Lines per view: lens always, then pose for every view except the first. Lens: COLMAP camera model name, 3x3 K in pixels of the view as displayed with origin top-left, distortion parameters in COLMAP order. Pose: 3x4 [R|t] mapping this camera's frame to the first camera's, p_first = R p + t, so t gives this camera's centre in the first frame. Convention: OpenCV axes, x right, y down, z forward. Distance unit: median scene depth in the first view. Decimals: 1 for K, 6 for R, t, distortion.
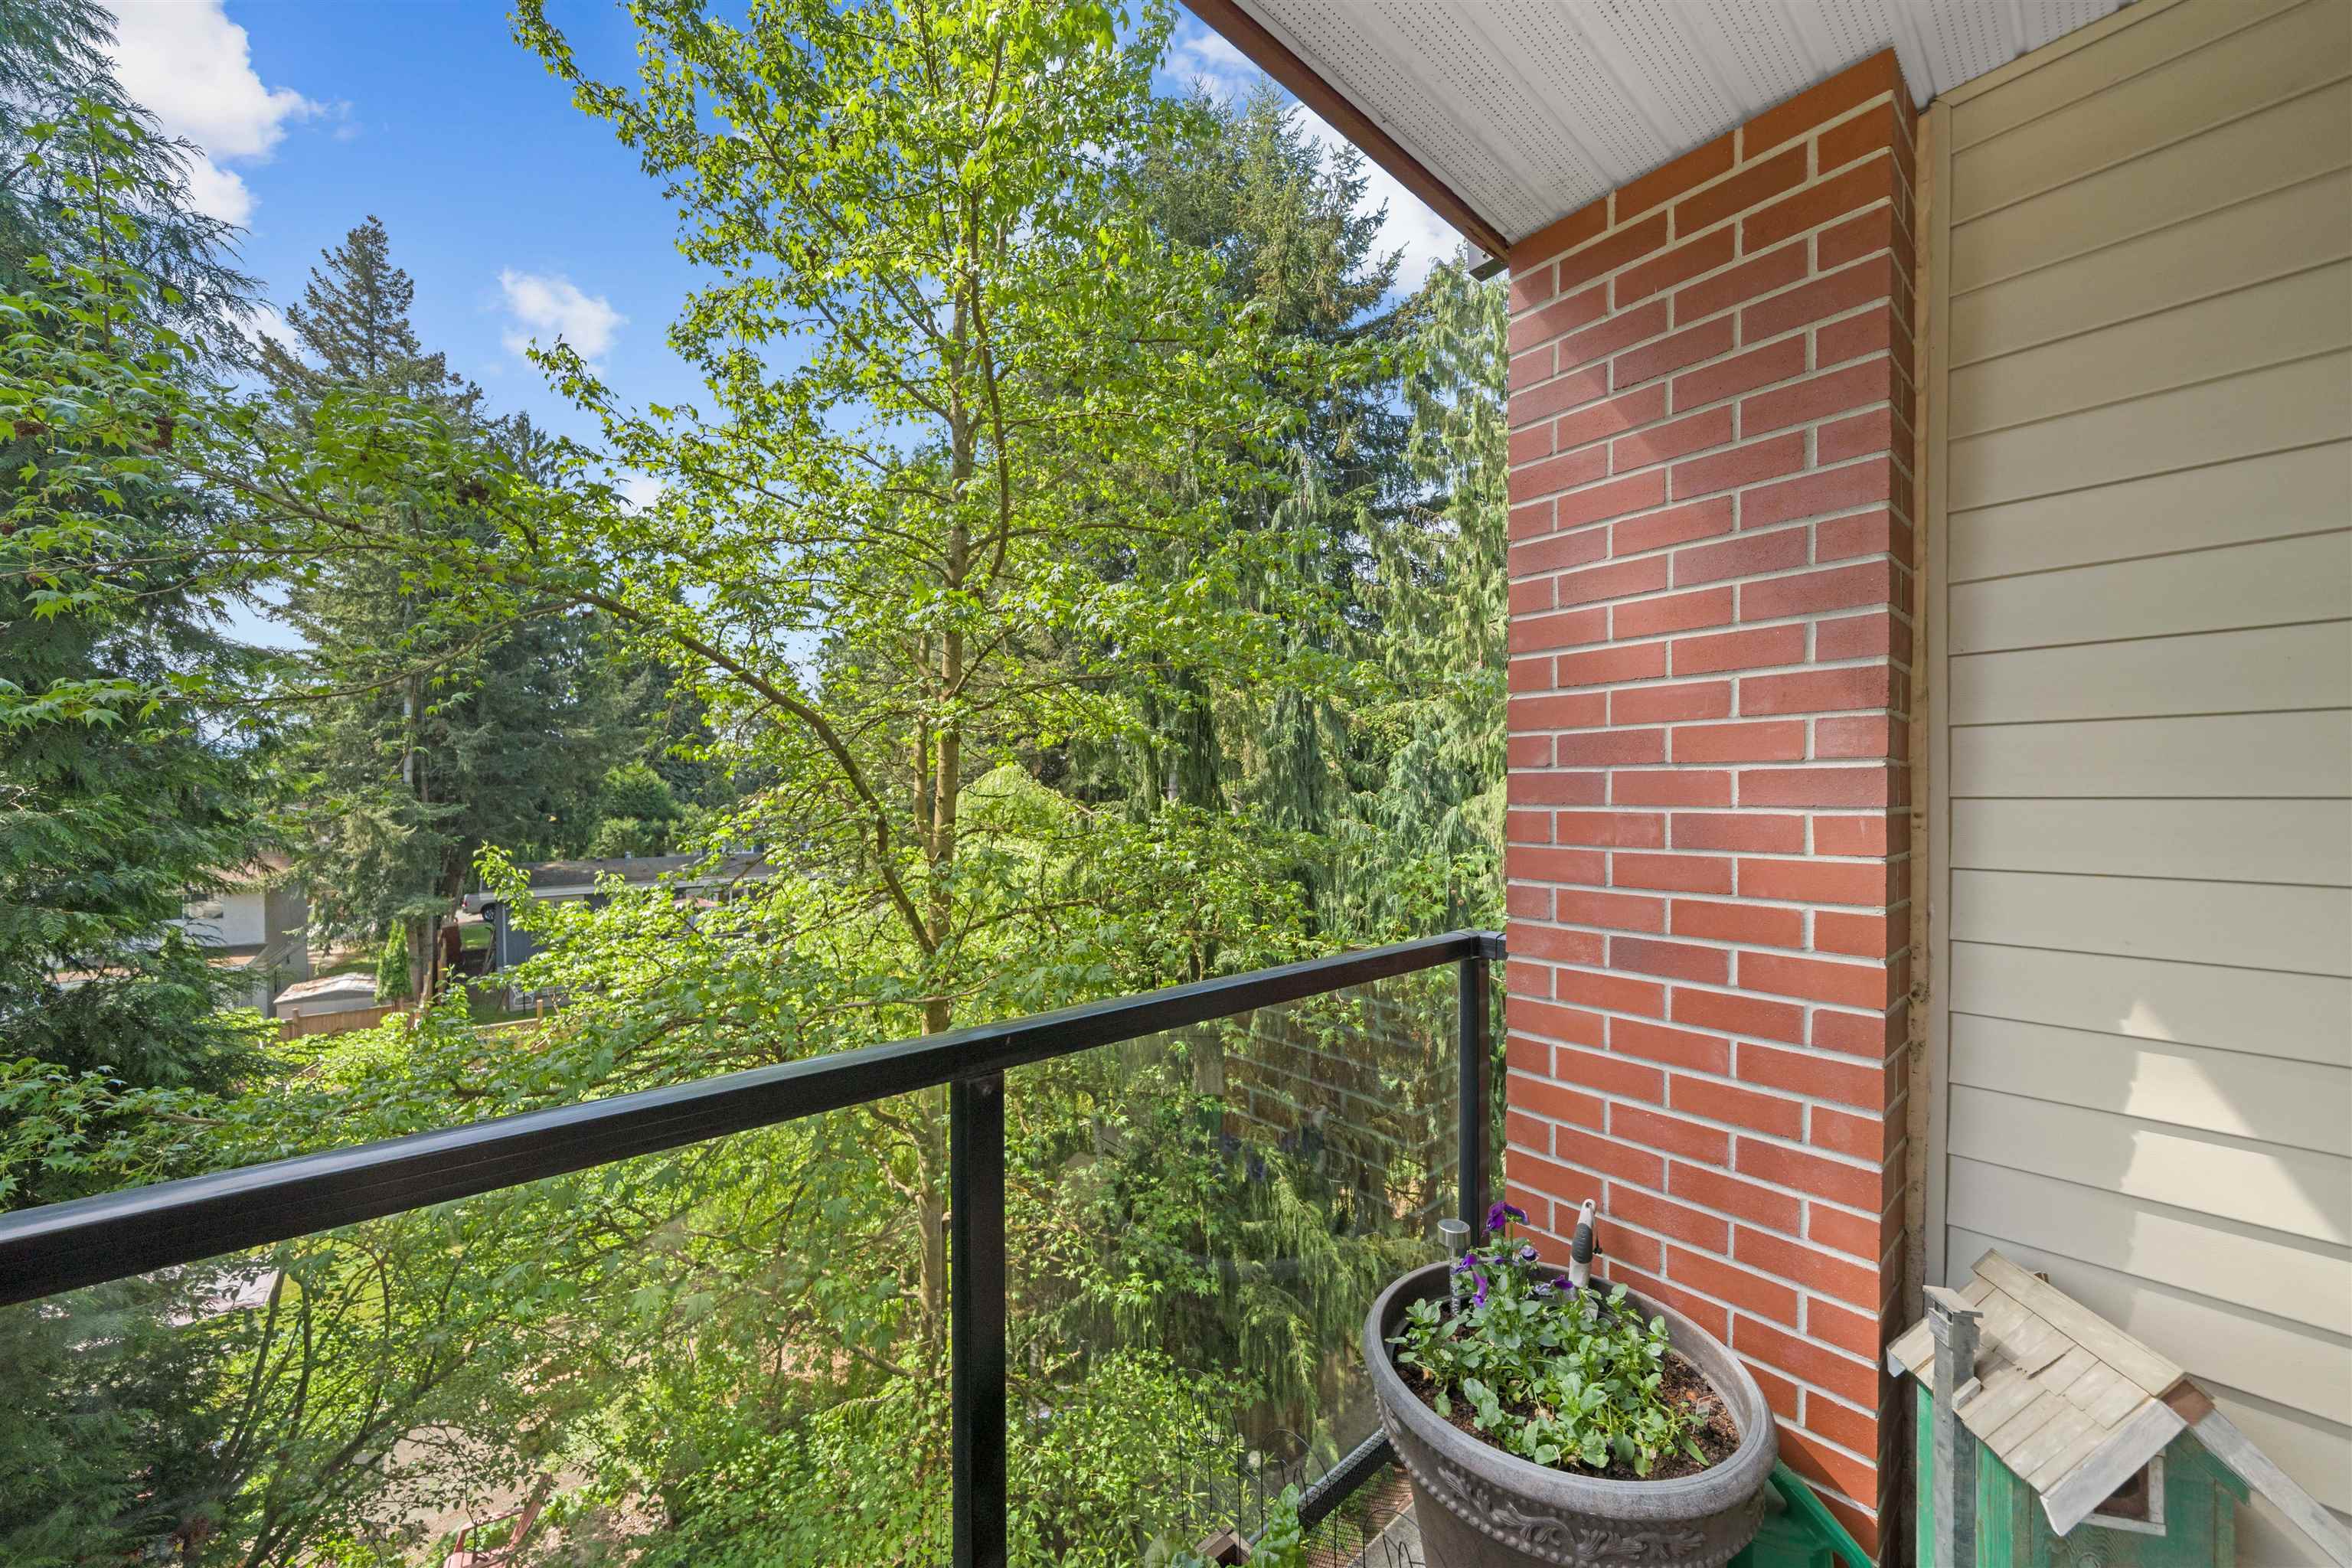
lens RADIAL K [[821.5, 0, 1164.3], [0, 821.5, 808.0], [0, 0, 1]] dist [0.002063, -0.001360]
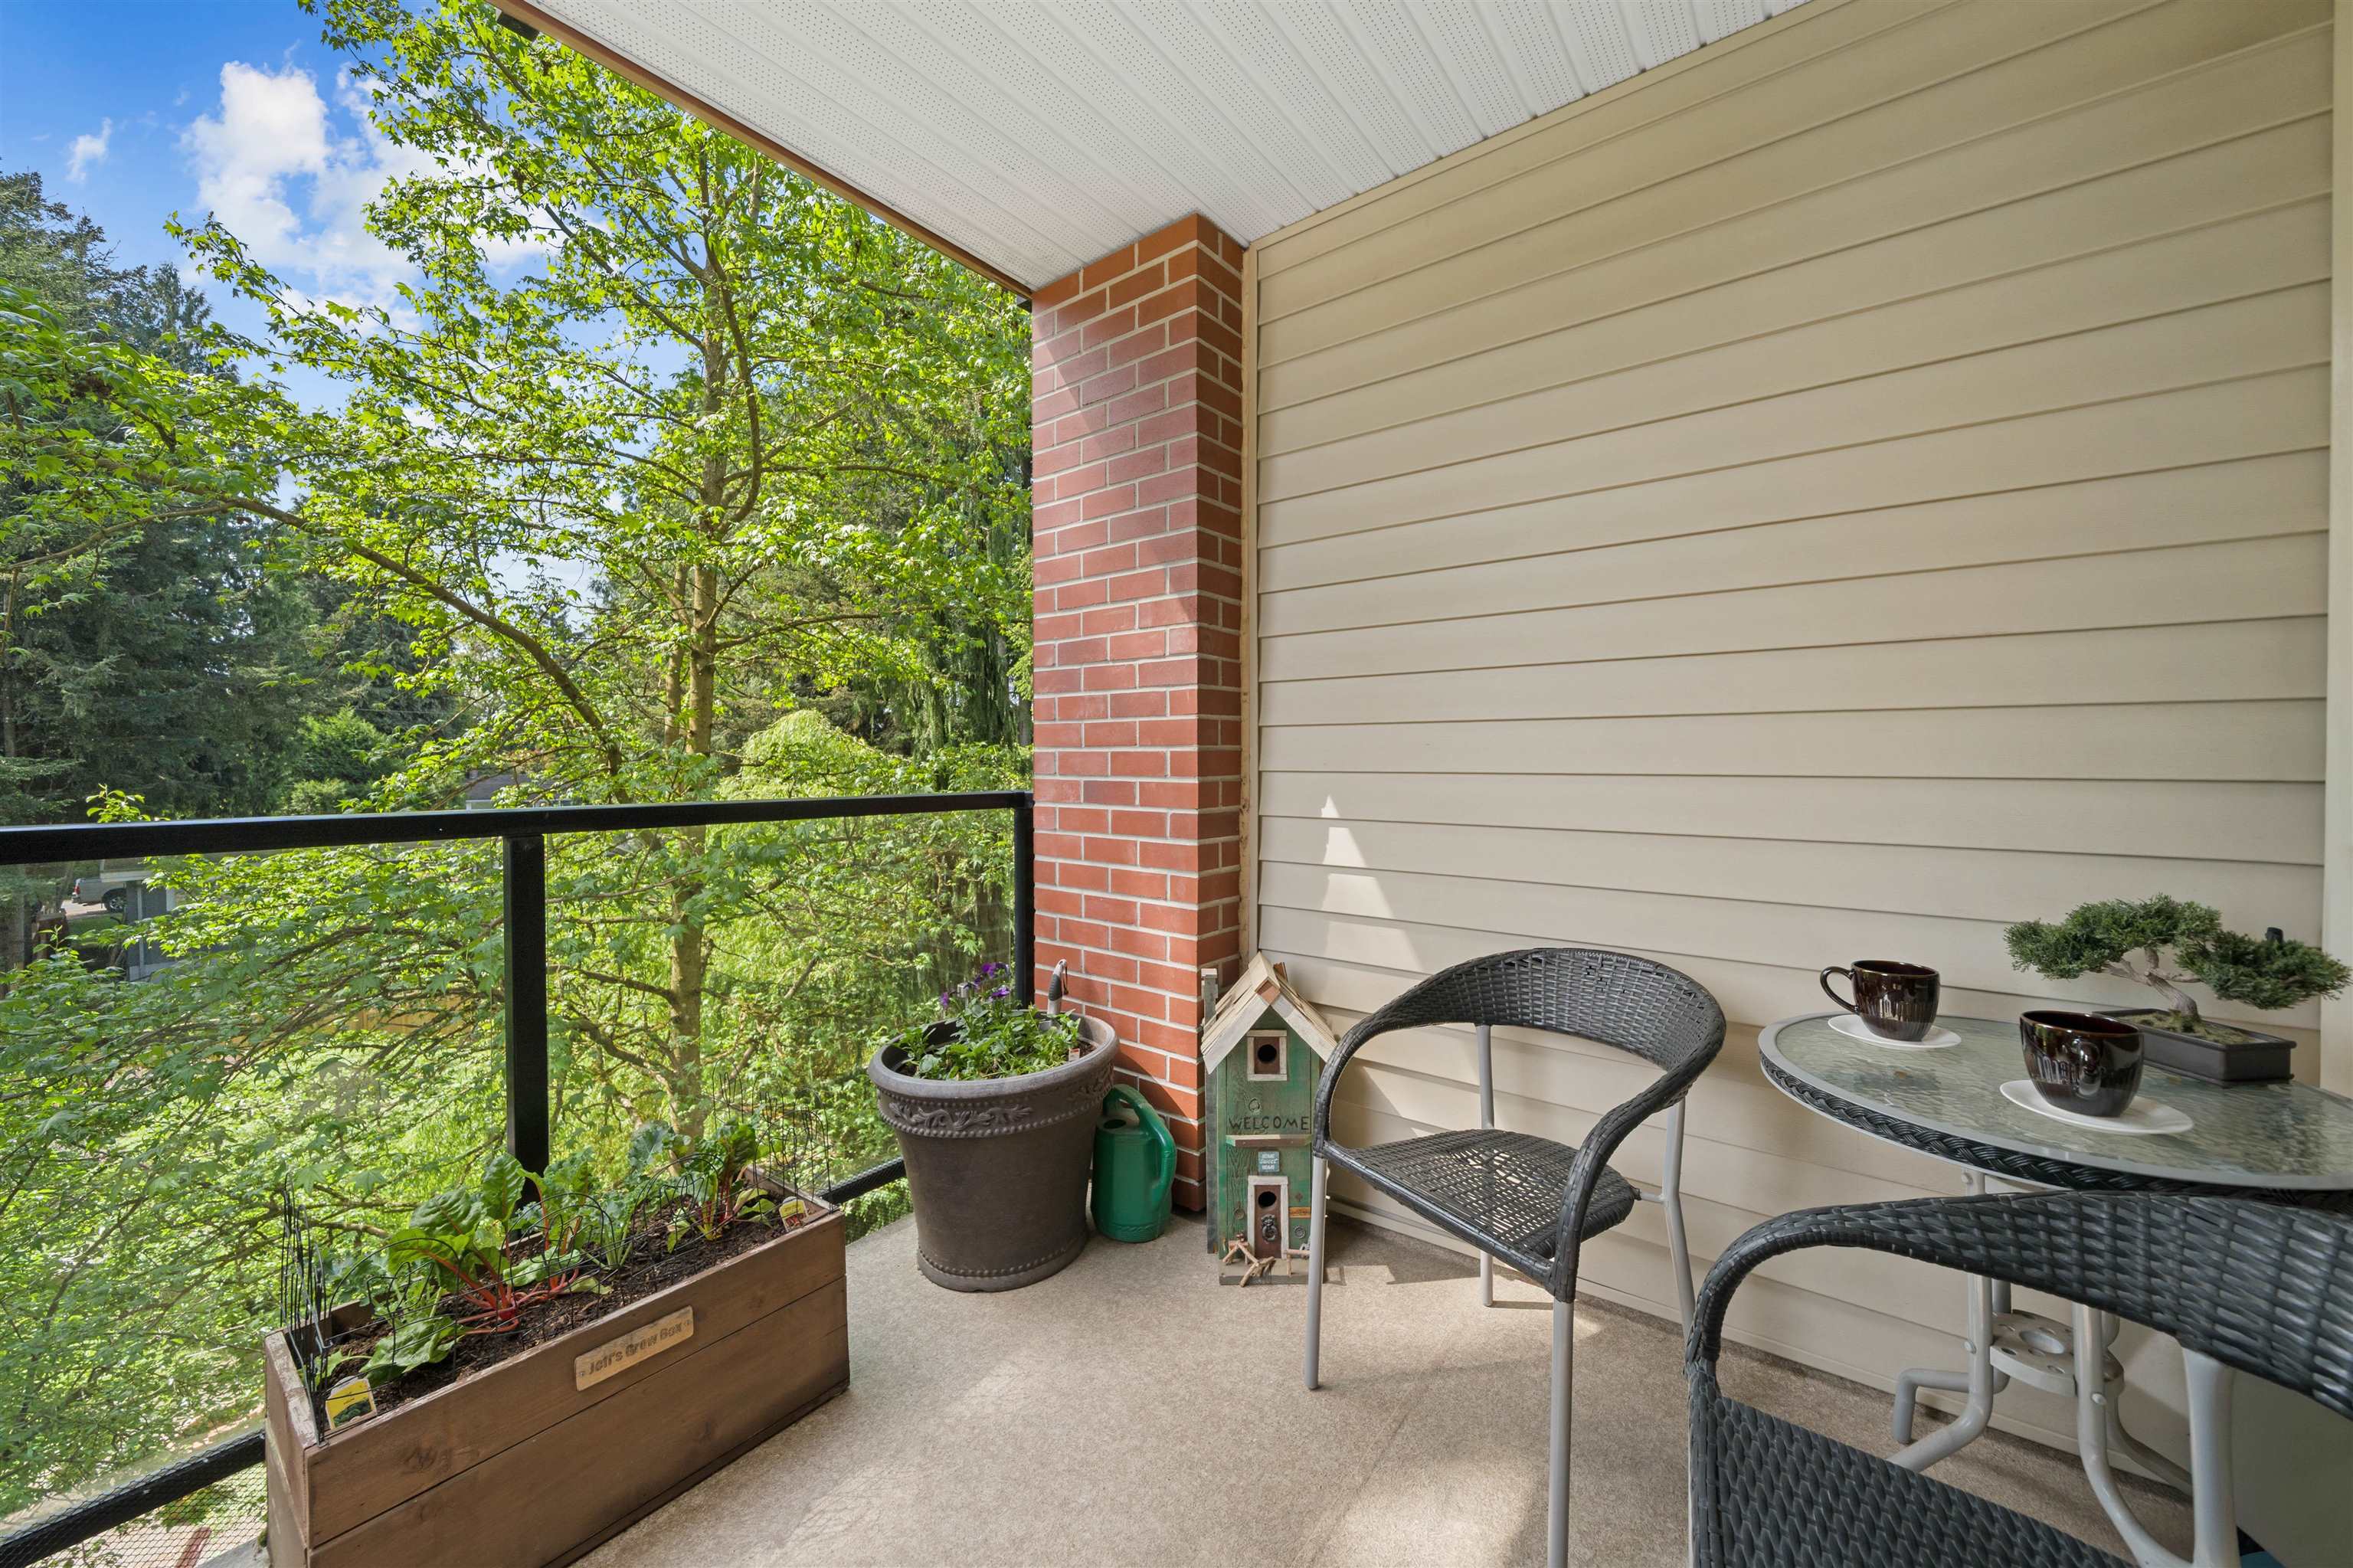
lens RADIAL K [[843.5, 0, 1202.8], [0, 843.5, 770.8], [0, 0, 1]] dist [-0.000590, 0.000253]
pose [[0.975149, -0.000900, 0.221547, 0.112279], [0.000495, 0.999998, 0.001883, 0.036461], [-0.221548, -0.001726, 0.975148, -0.134983]]
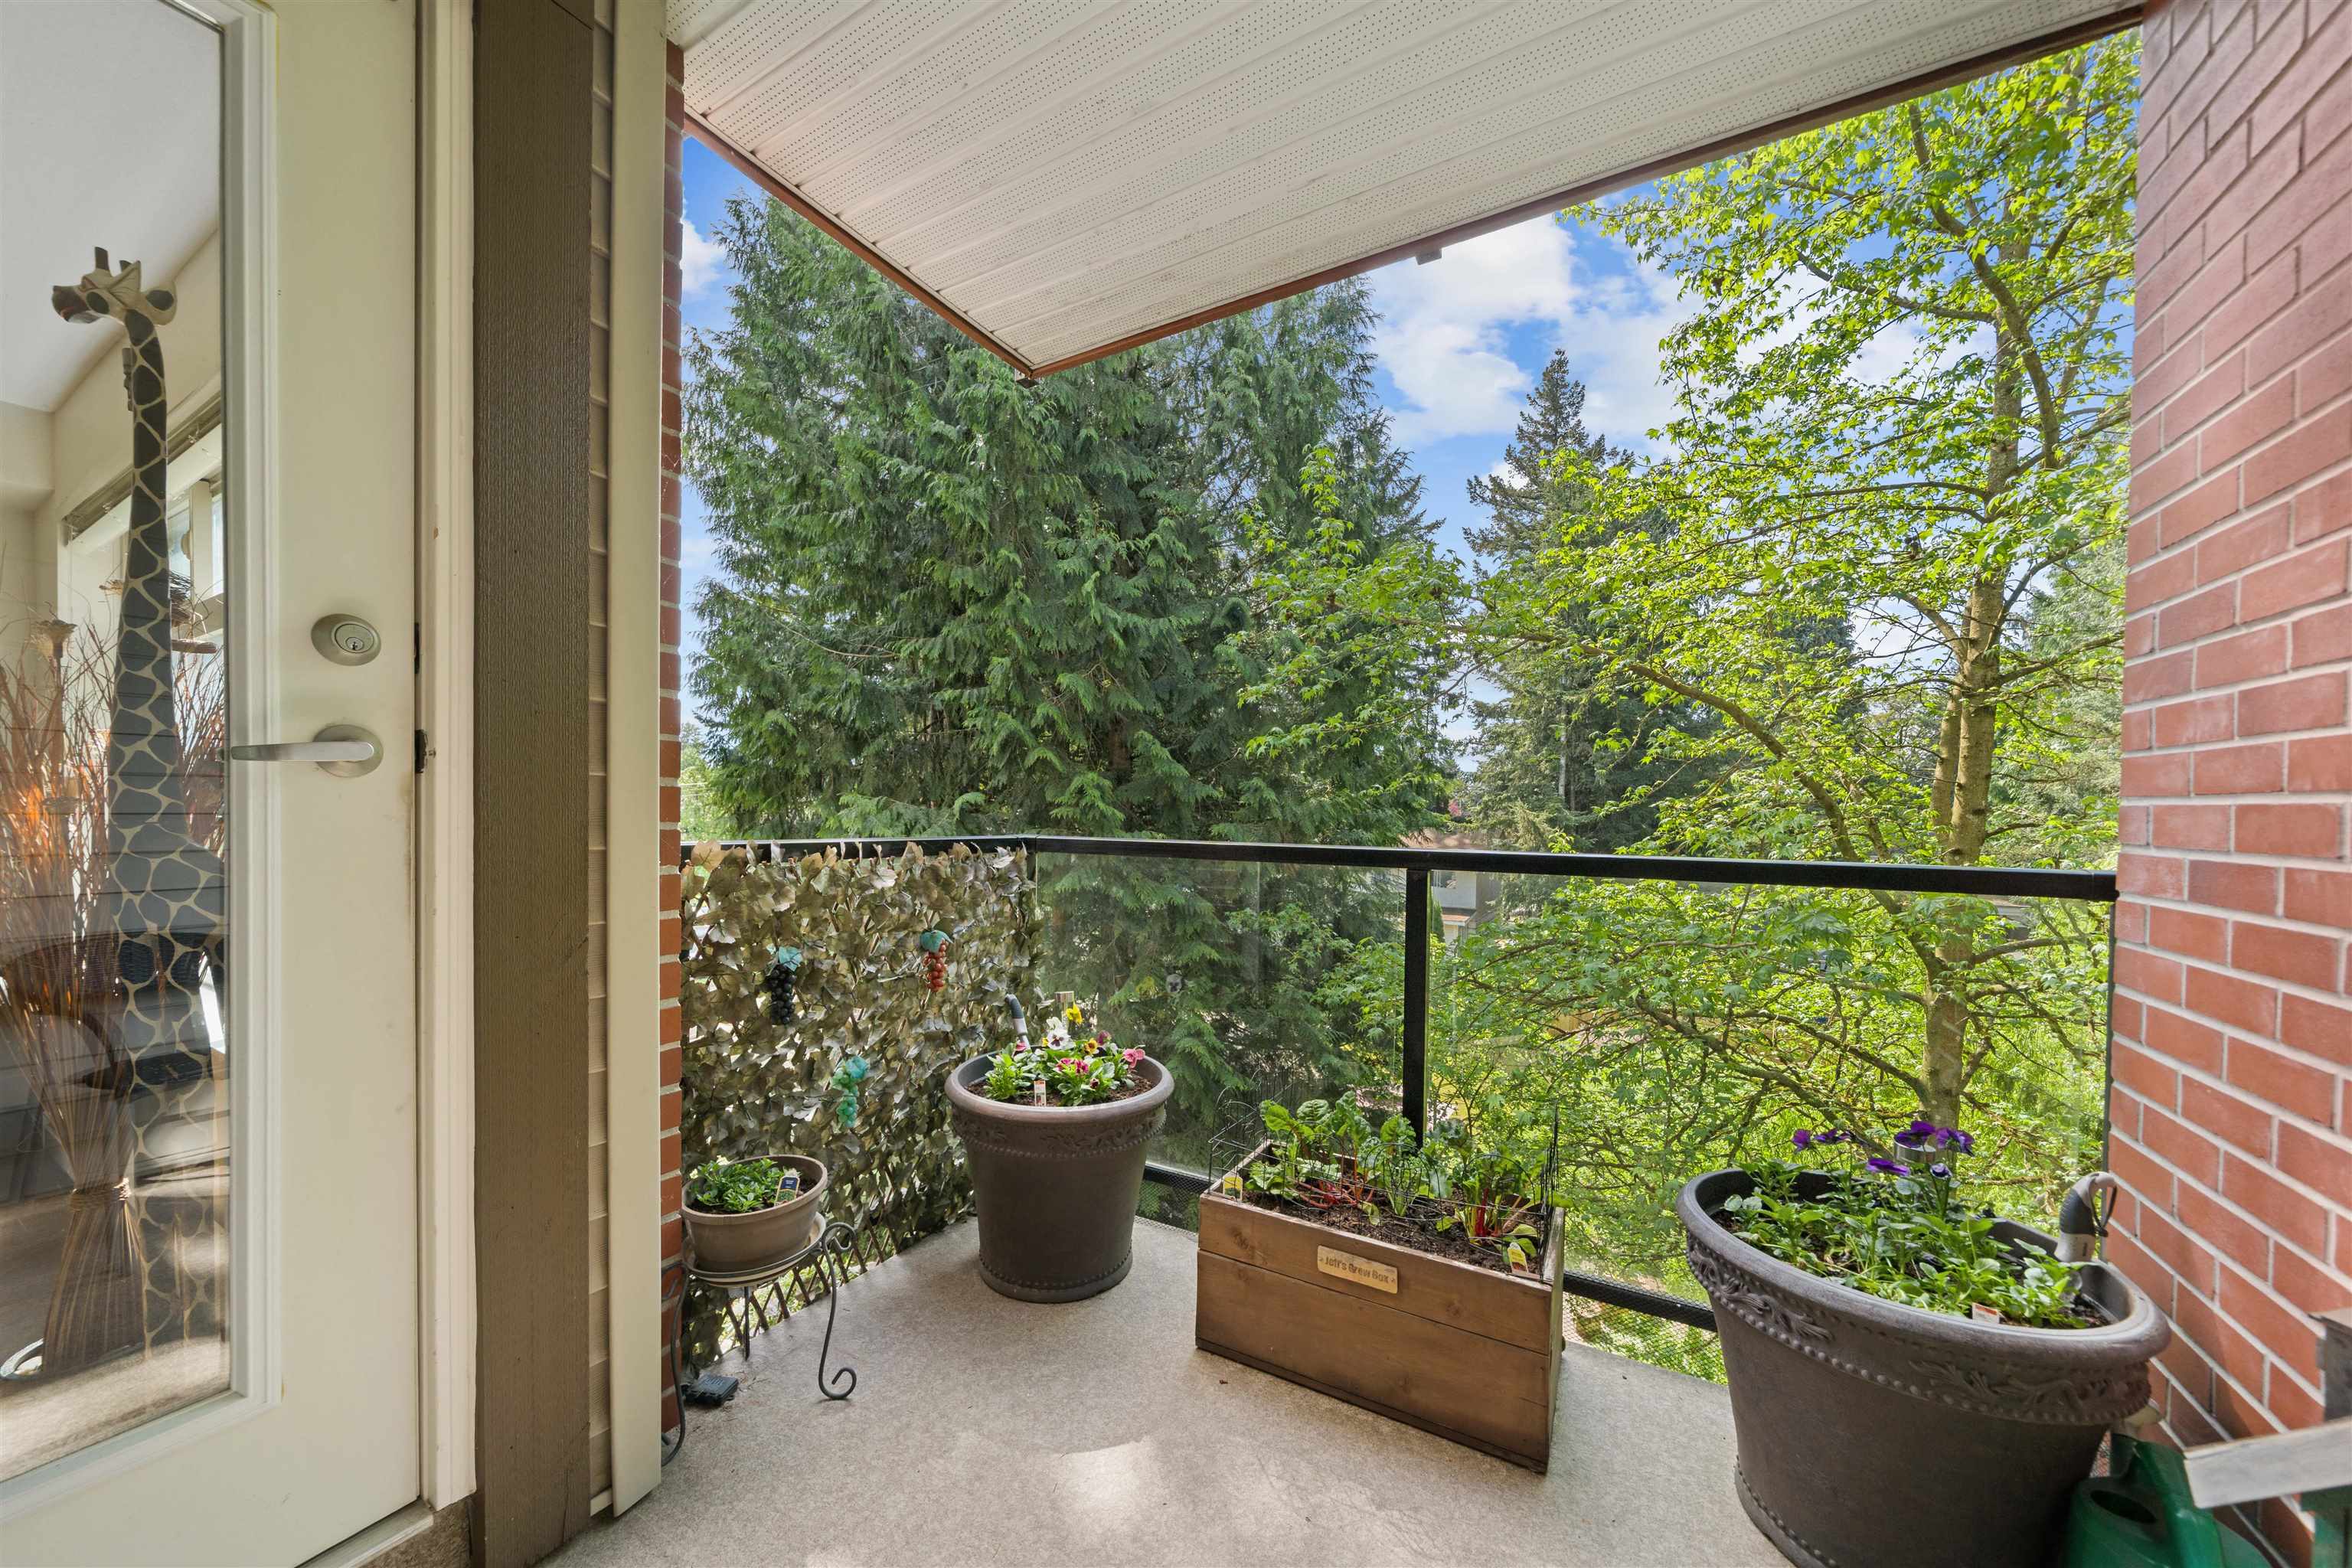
lens RADIAL K [[821.5, 0, 1168.5], [0, 821.5, 821.1], [0, 0, 1]] dist [0.002063, -0.001360]
pose [[0.356988, 0.019999, -0.933895, 0.247779], [-0.021595, 0.999680, 0.013152, 0.034888], [0.933859, 0.015472, 0.357306, -0.047853]]
